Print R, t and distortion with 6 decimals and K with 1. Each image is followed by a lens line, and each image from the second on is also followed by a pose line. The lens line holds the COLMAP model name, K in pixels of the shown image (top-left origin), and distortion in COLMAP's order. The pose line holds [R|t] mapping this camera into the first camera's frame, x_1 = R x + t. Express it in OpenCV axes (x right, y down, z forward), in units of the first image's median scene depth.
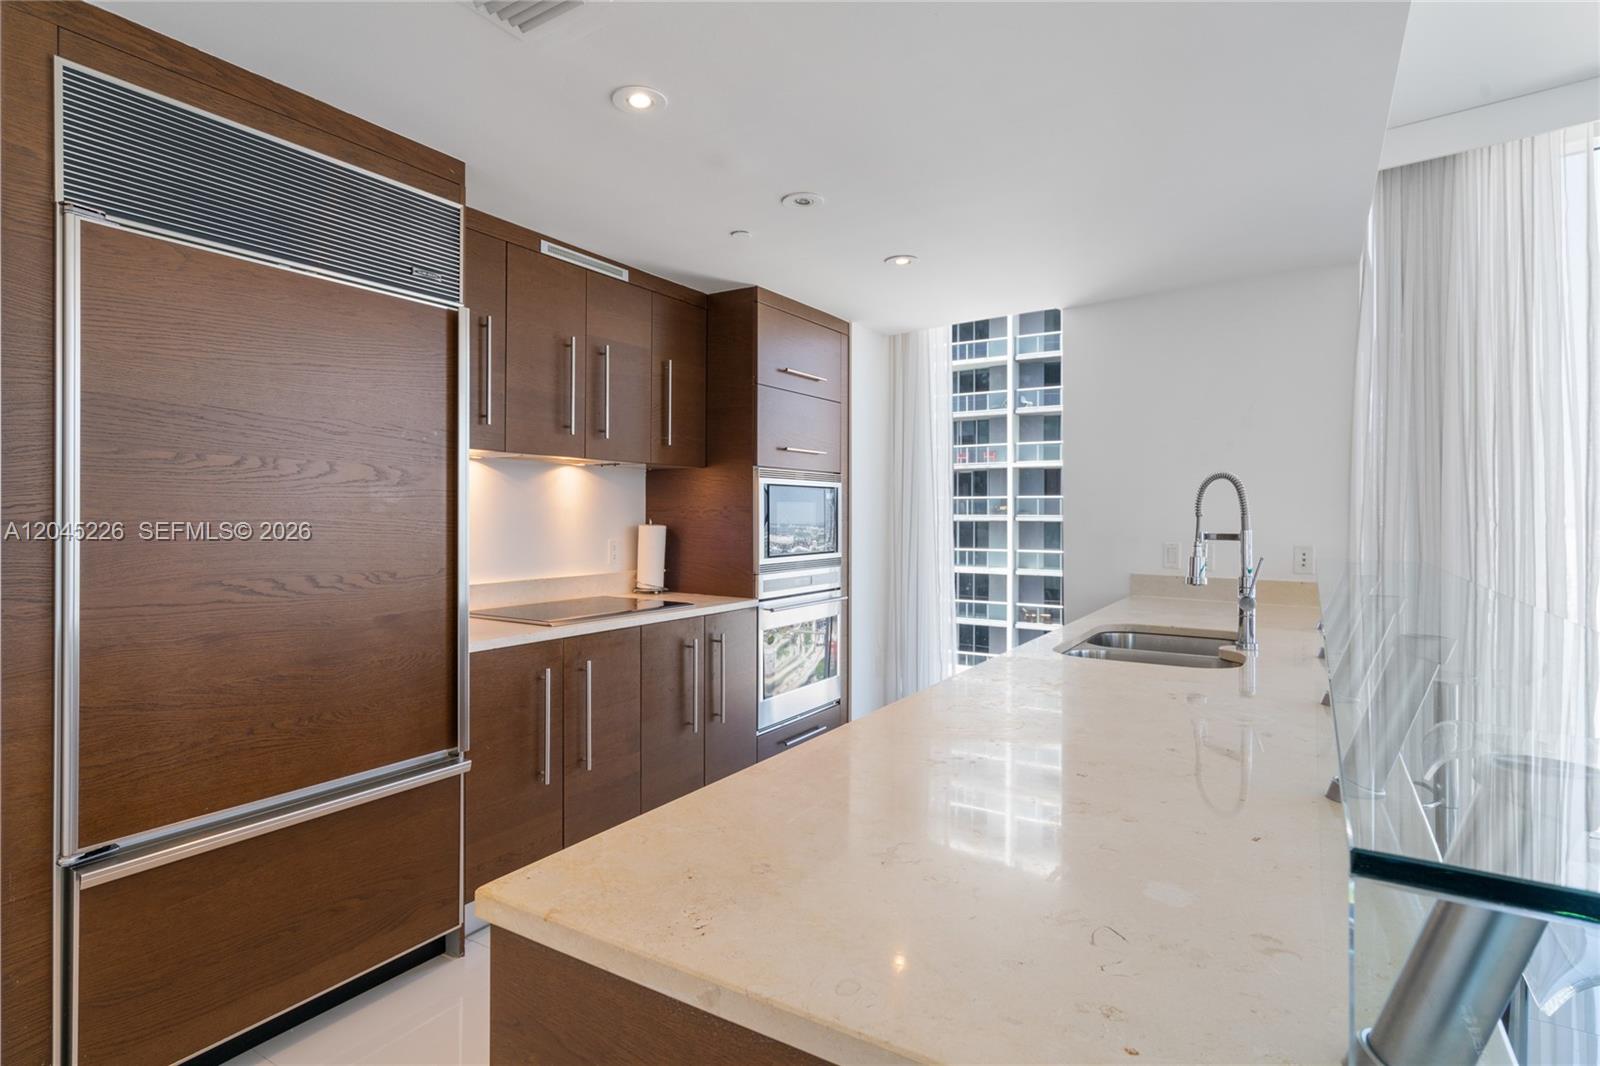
lens RADIAL K [[825.7, 0, 769.4], [0, 825.7, 510.2], [0, 0, 1]] dist [-0.001346, 0.000870]
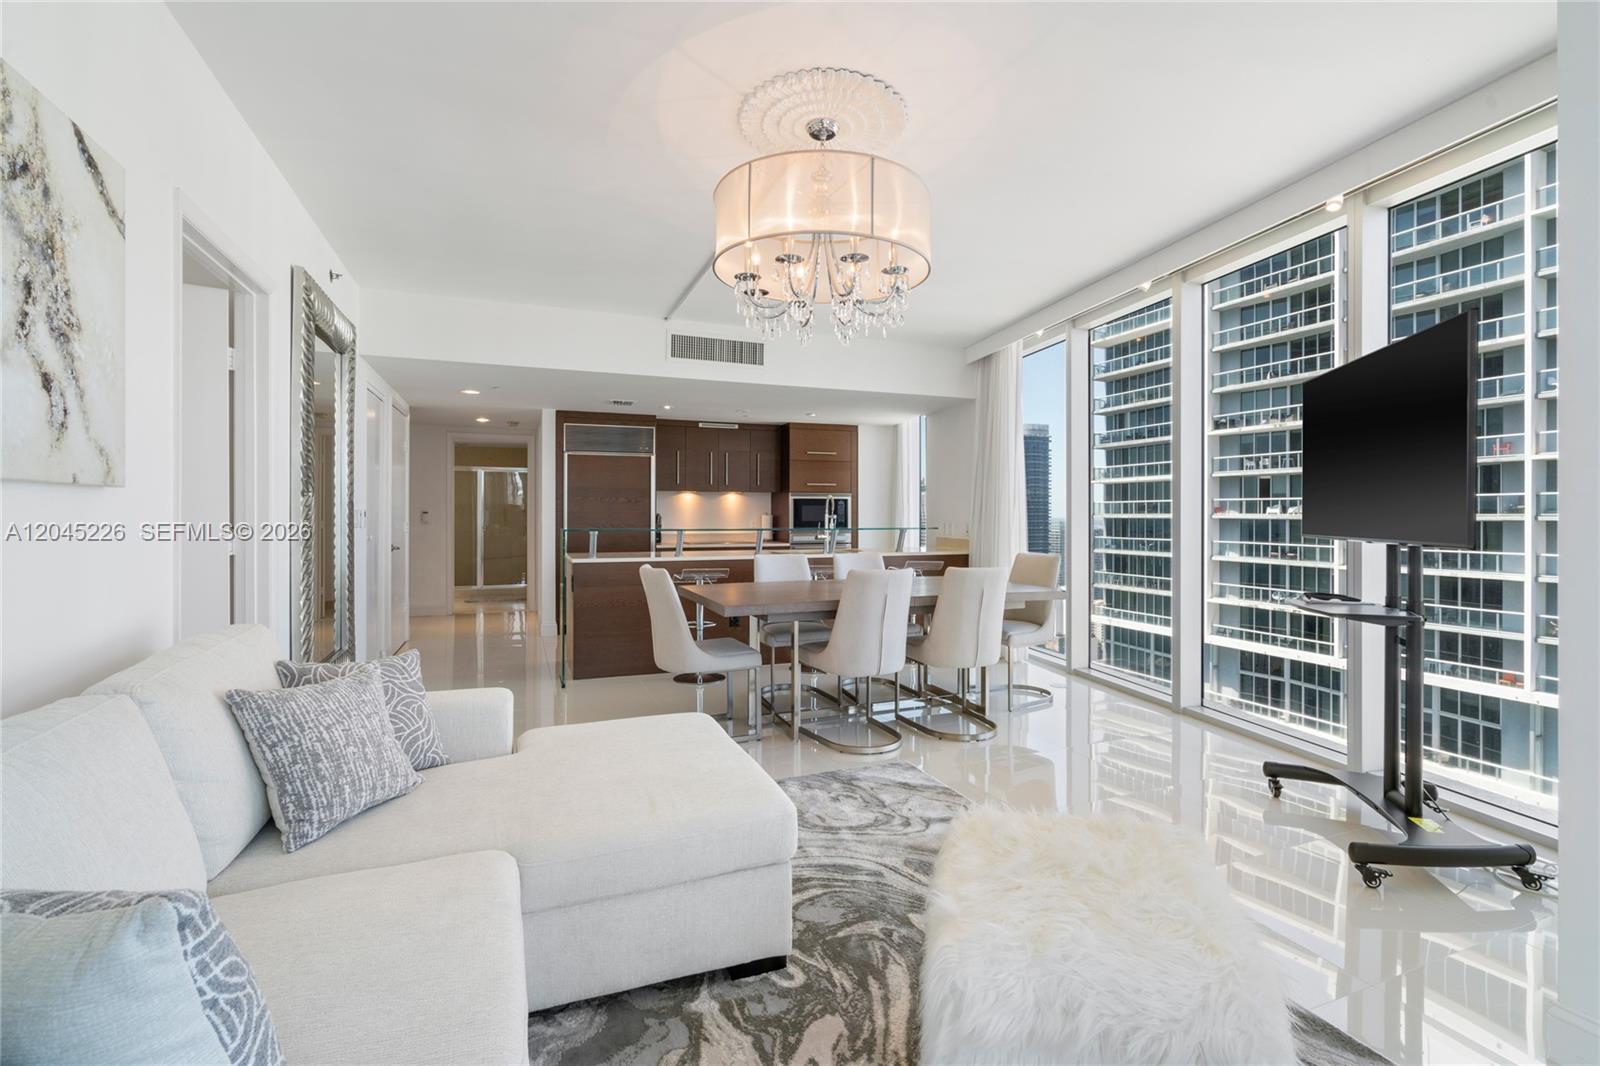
lens RADIAL K [[705.6, 0, 818.6], [0, 705.6, 514.3], [0, 0, 1]] dist [-0.001255, 0.000029]
pose [[0.831288, -0.007120, -0.555796, 1.338618], [0.007650, 0.999970, -0.001368, 0.022461], [0.555789, -0.003114, 0.831317, -0.824958]]
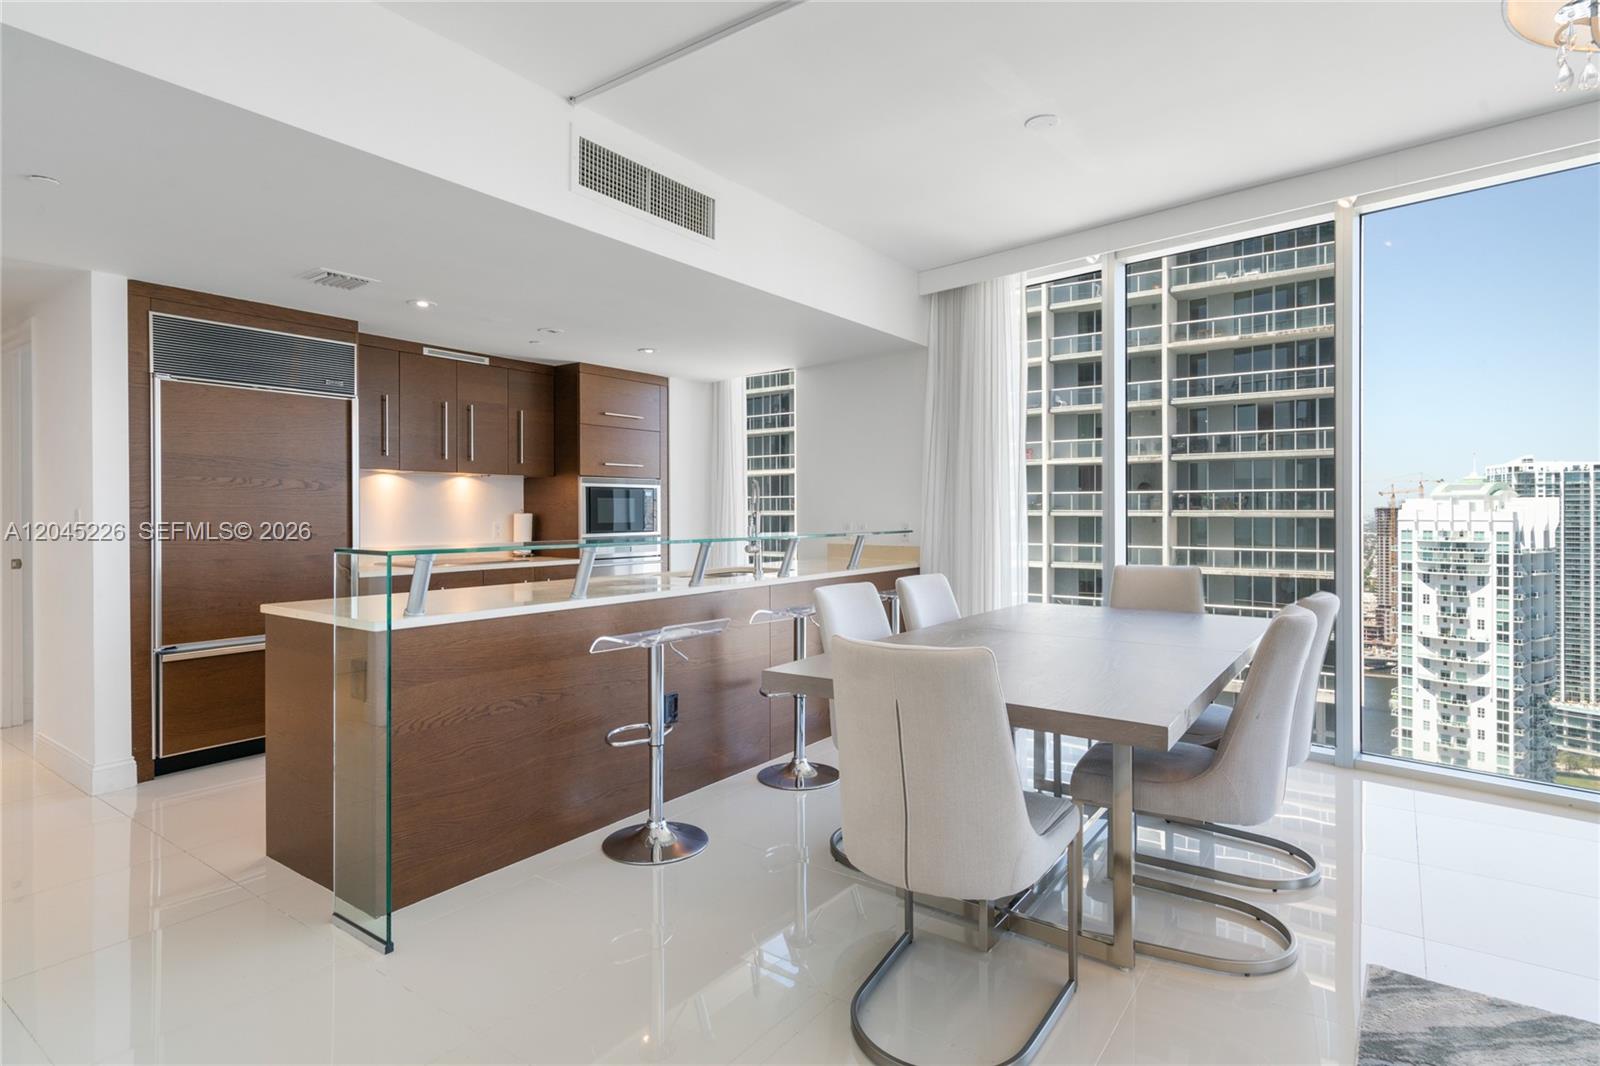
lens RADIAL K [[803.5, 0, 798.3], [0, 803.5, 510.5], [0, 0, 1]] dist [-0.002227, 0.000669]
pose [[0.999033, -0.004308, -0.043745, 0.488728], [0.004502, 0.999980, 0.004338, 0.009409], [0.043726, -0.004531, 0.999033, -0.546333]]
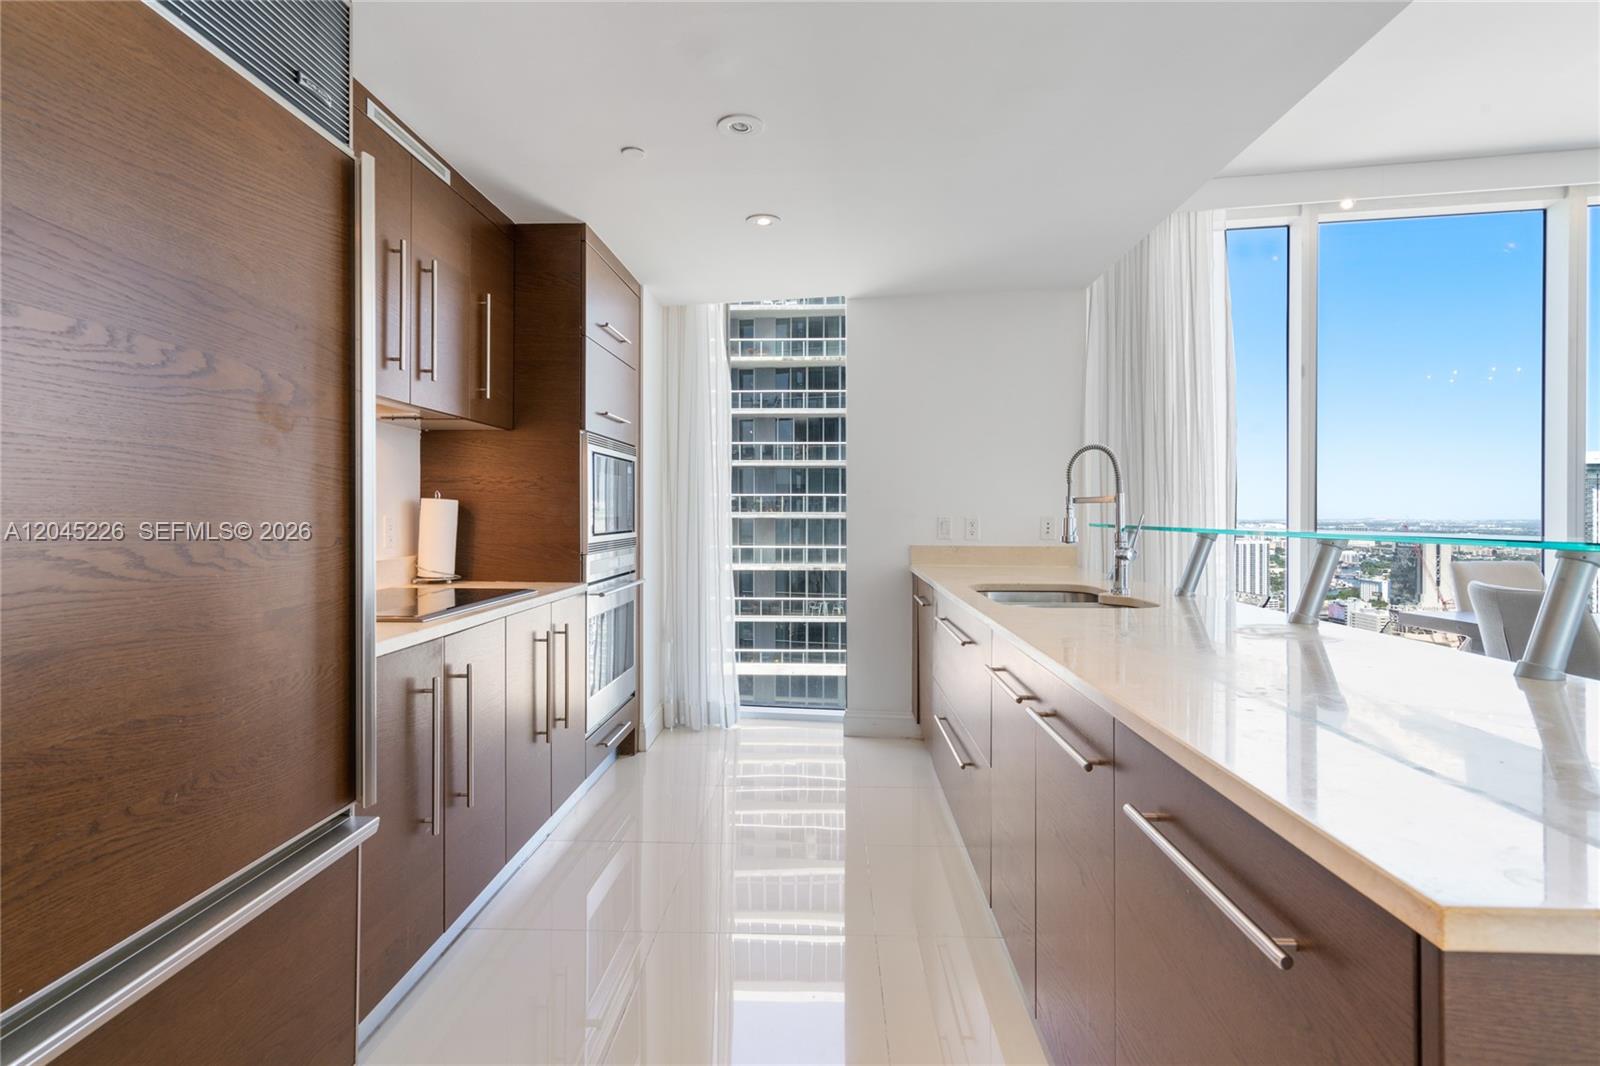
lens RADIAL K [[803.5, 0, 798.3], [0, 803.5, 510.5], [0, 0, 1]] dist [-0.002227, 0.000669]
pose [[0.861527, -0.001196, 0.507710, -0.259939], [-0.000087, 0.999997, 0.002505, 0.029980], [-0.507711, -0.002202, 0.861525, 0.161506]]
